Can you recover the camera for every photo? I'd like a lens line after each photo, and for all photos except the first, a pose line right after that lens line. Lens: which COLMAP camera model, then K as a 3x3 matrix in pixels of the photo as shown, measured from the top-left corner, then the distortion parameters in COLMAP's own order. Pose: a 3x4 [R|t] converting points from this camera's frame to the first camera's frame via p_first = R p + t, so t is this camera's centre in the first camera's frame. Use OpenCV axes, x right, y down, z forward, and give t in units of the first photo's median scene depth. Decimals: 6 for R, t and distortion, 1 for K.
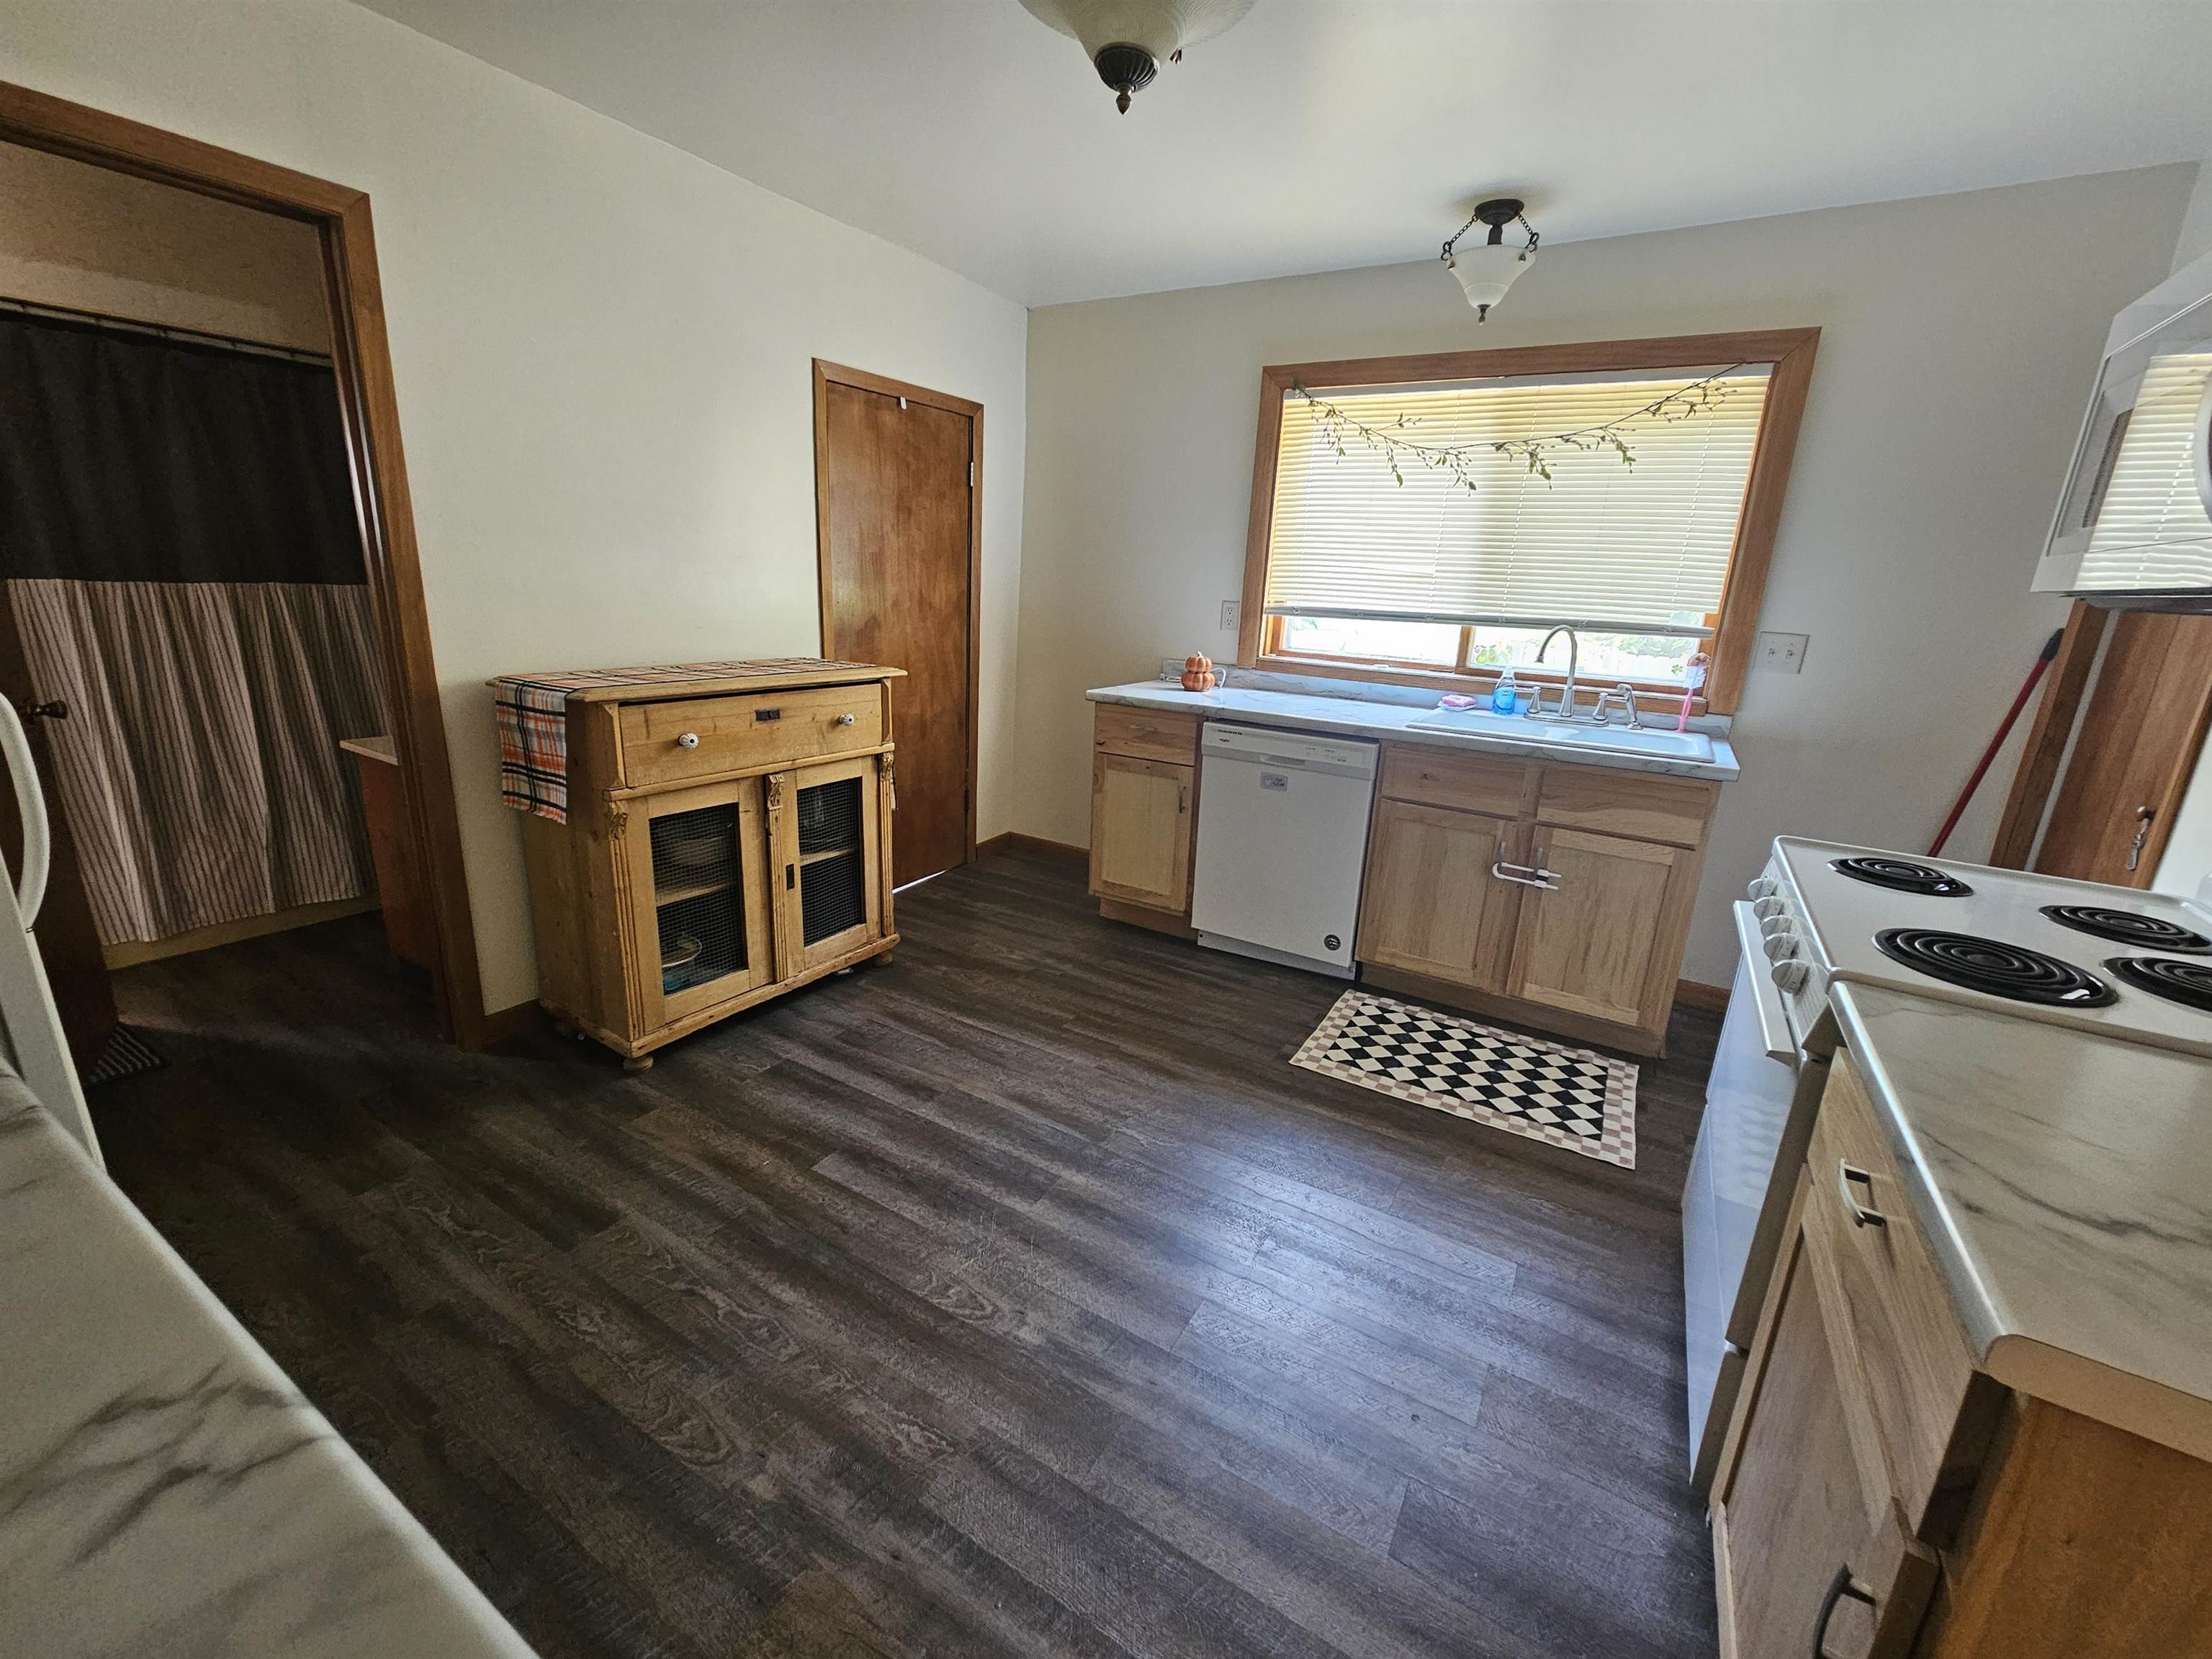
lens RADIAL K [[897.5, 0, 1117.9], [0, 897.5, 823.3], [0, 0, 1]] dist [-0.003522, 0.000459]
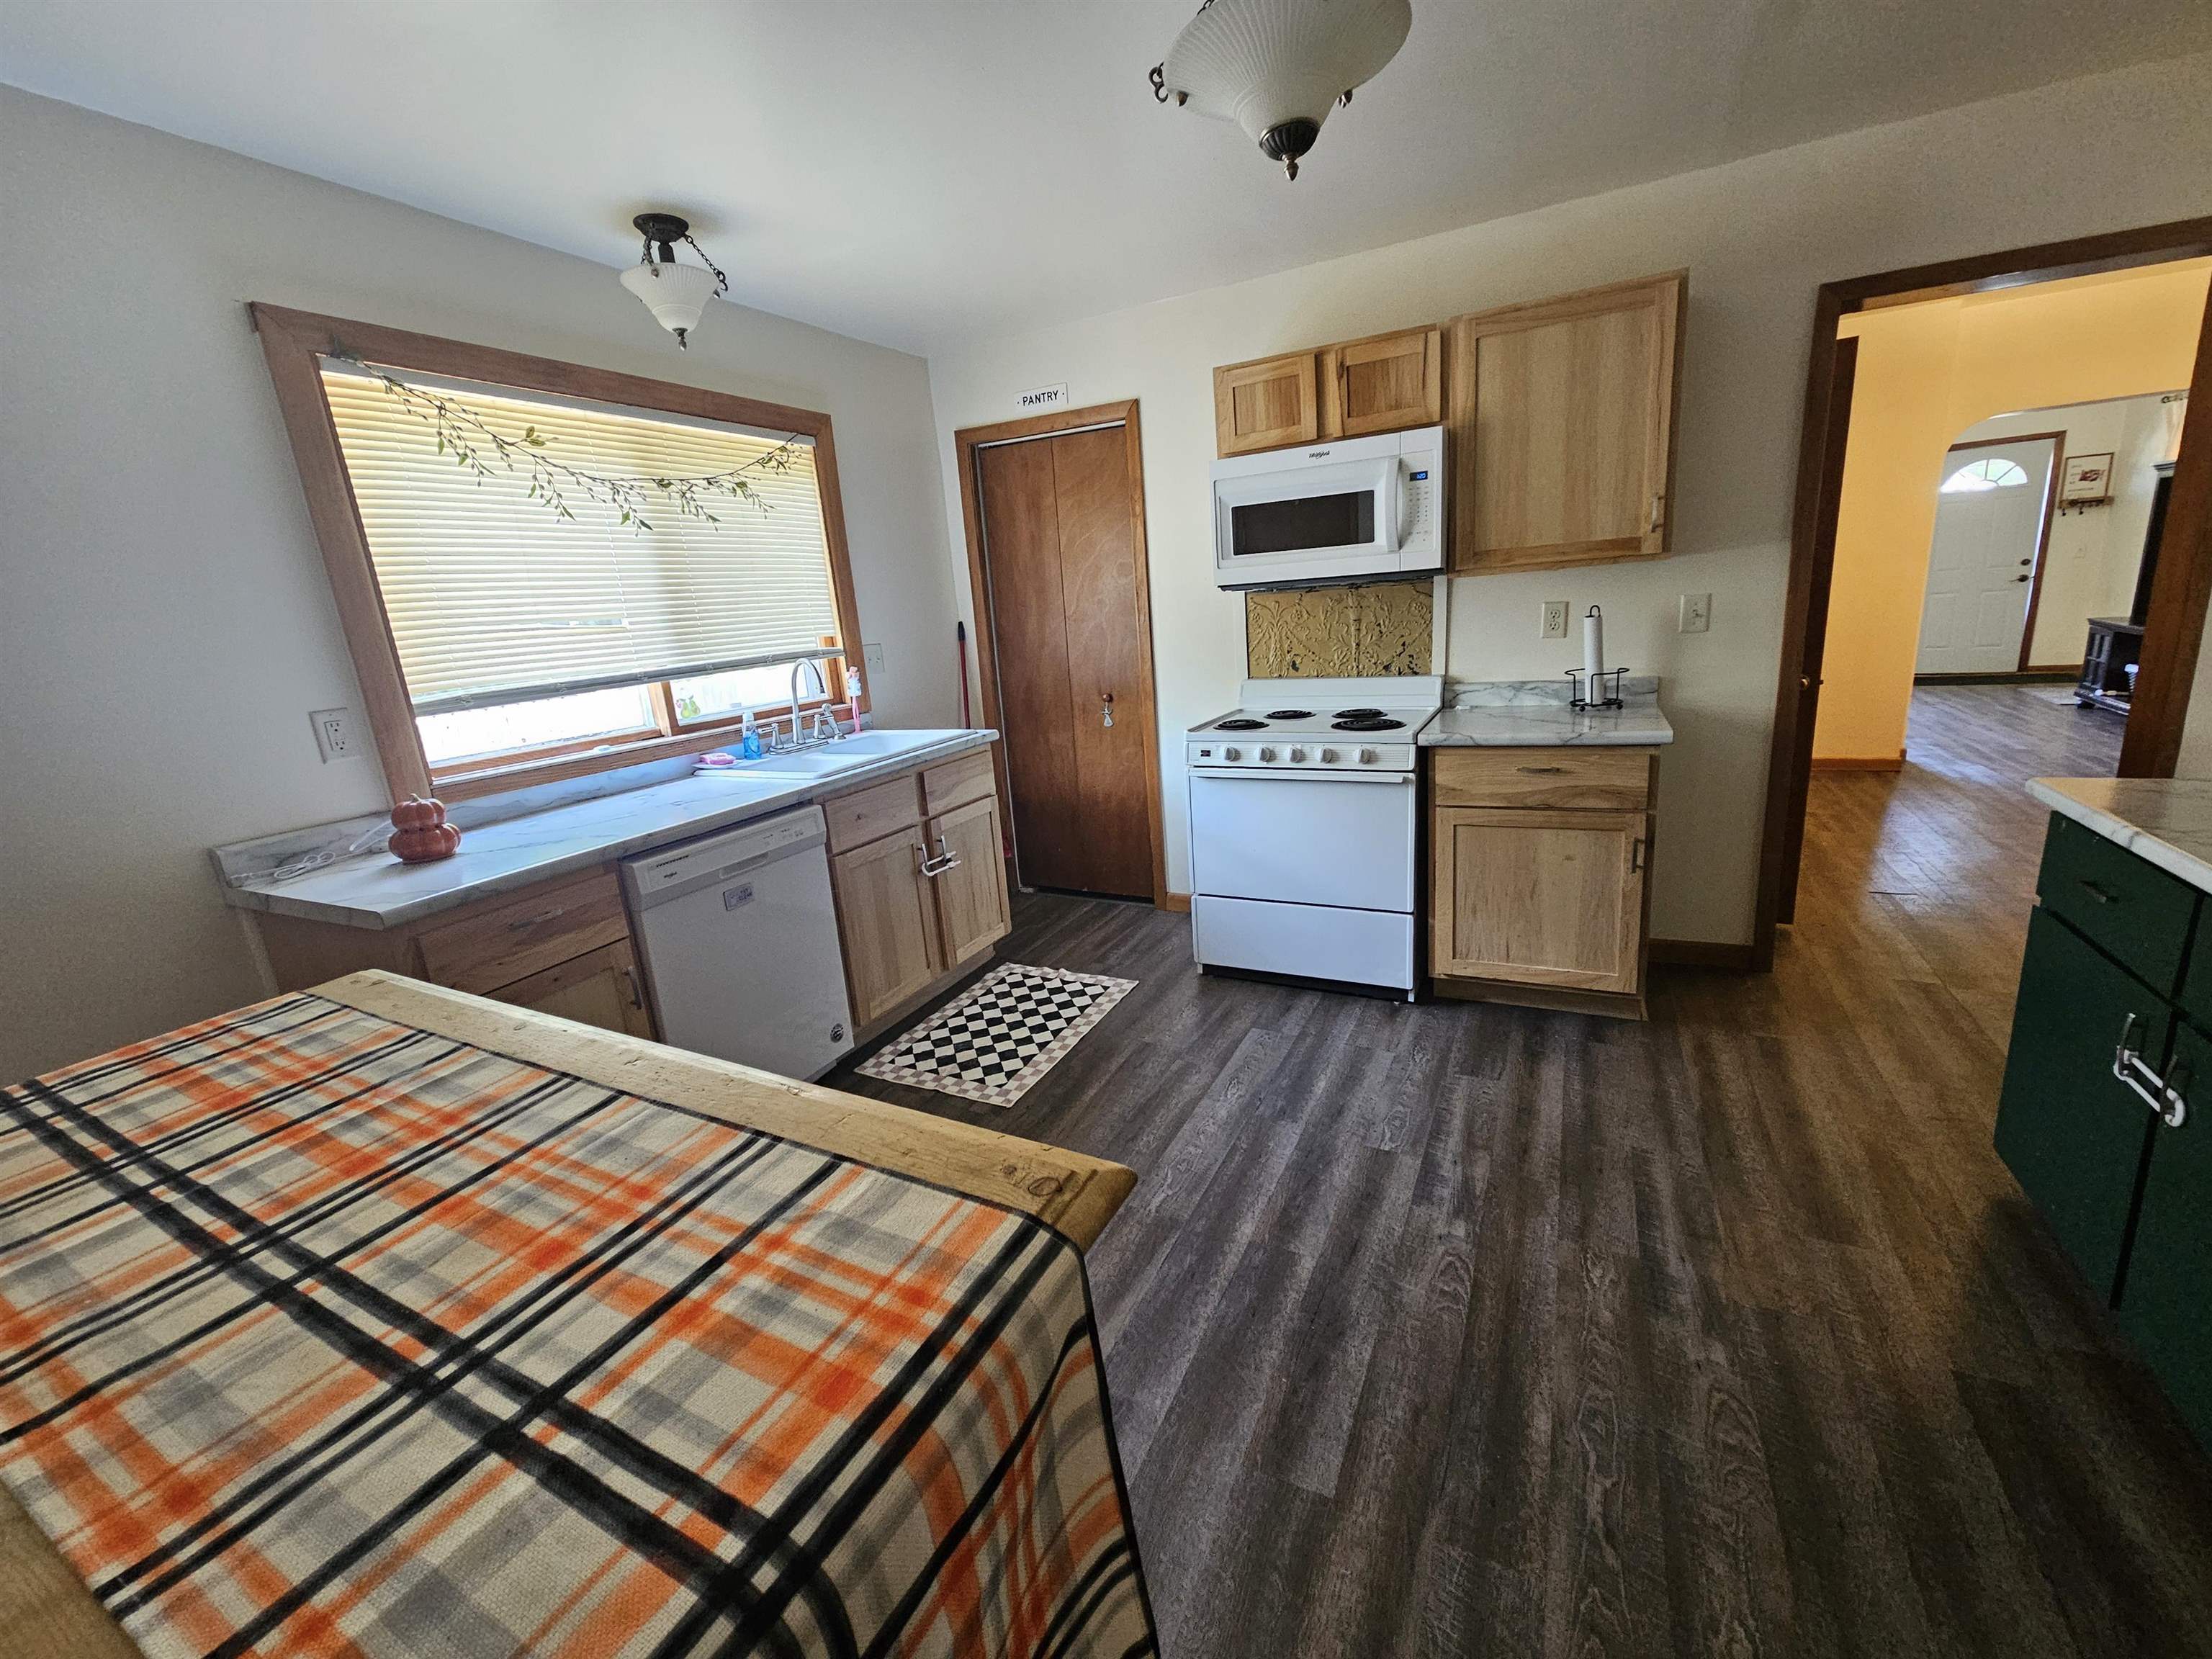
lens RADIAL K [[897.5, 0, 1106.0], [0, 897.5, 820.7], [0, 0, 1]] dist [-0.003522, 0.000459]
pose [[-0.061389, -0.280913, 0.957768, -0.645886], [0.338038, 0.897018, 0.284762, -0.247806], [-0.939128, 0.341243, 0.039892, 0.743950]]
